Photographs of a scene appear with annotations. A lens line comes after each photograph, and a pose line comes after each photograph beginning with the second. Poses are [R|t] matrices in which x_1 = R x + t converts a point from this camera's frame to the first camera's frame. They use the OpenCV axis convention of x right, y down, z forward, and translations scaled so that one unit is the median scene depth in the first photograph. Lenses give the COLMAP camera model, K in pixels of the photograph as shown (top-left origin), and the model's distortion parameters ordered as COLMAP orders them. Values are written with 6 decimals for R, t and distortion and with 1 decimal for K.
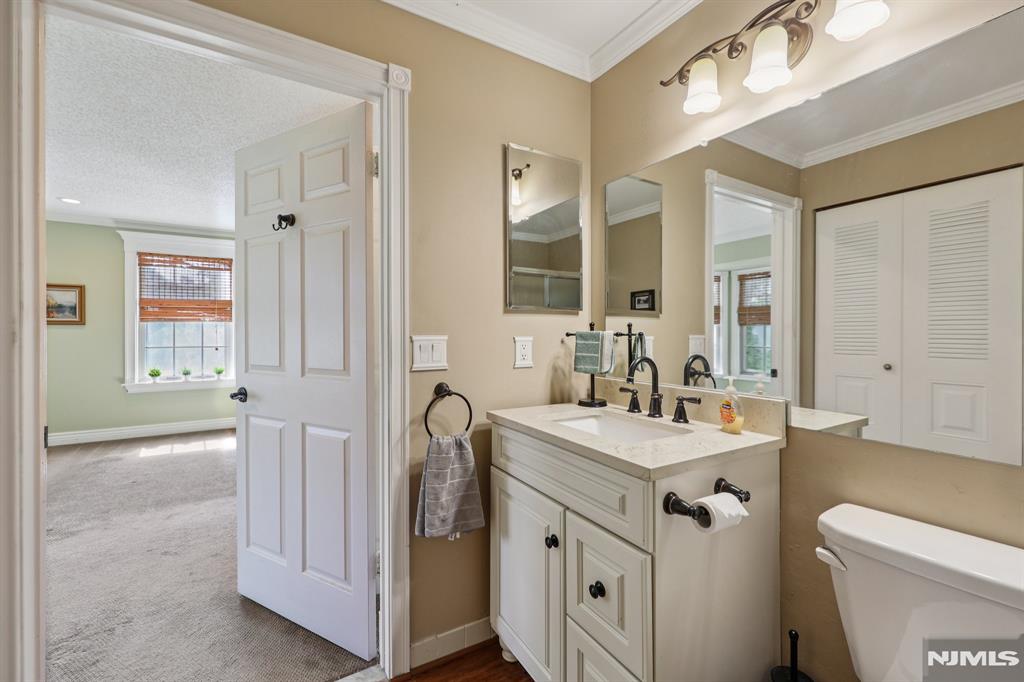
lens RADIAL K [[427.1, 0, 513.2], [0, 427.1, 326.7], [0, 0, 1]] dist [0.008107, -0.000852]
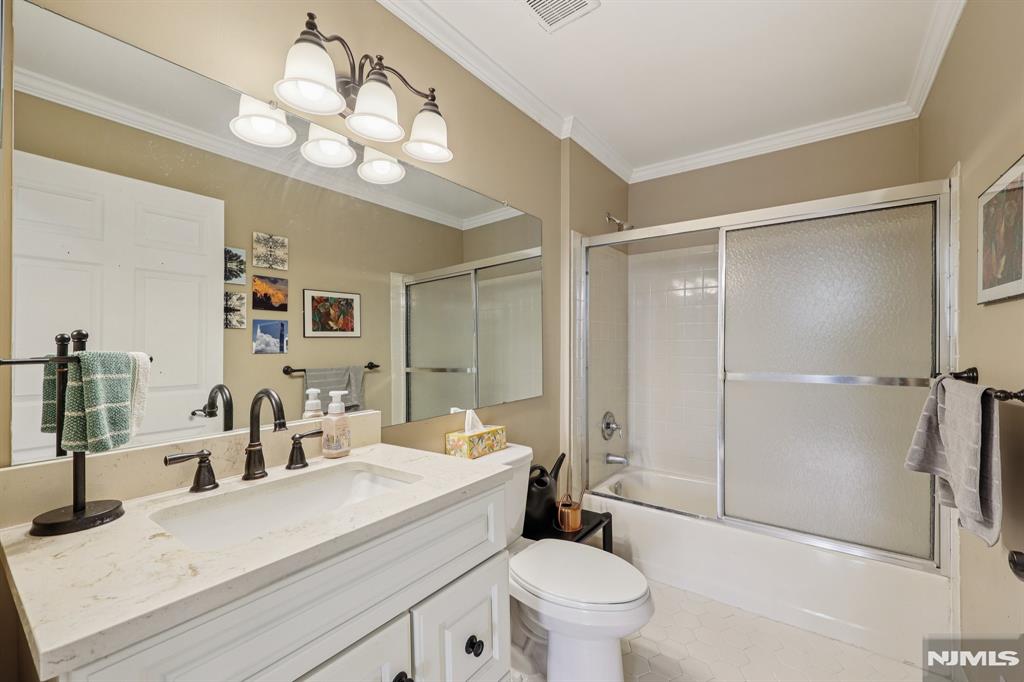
lens RADIAL K [[427.1, 0, 513.7], [0, 427.1, 347.8], [0, 0, 1]] dist [0.008107, -0.000852]
pose [[-0.395248, 0.002163, 0.918572, -0.473475], [-0.002365, 0.999992, -0.003372, 0.007283], [-0.918571, -0.003506, -0.395240, 0.934476]]
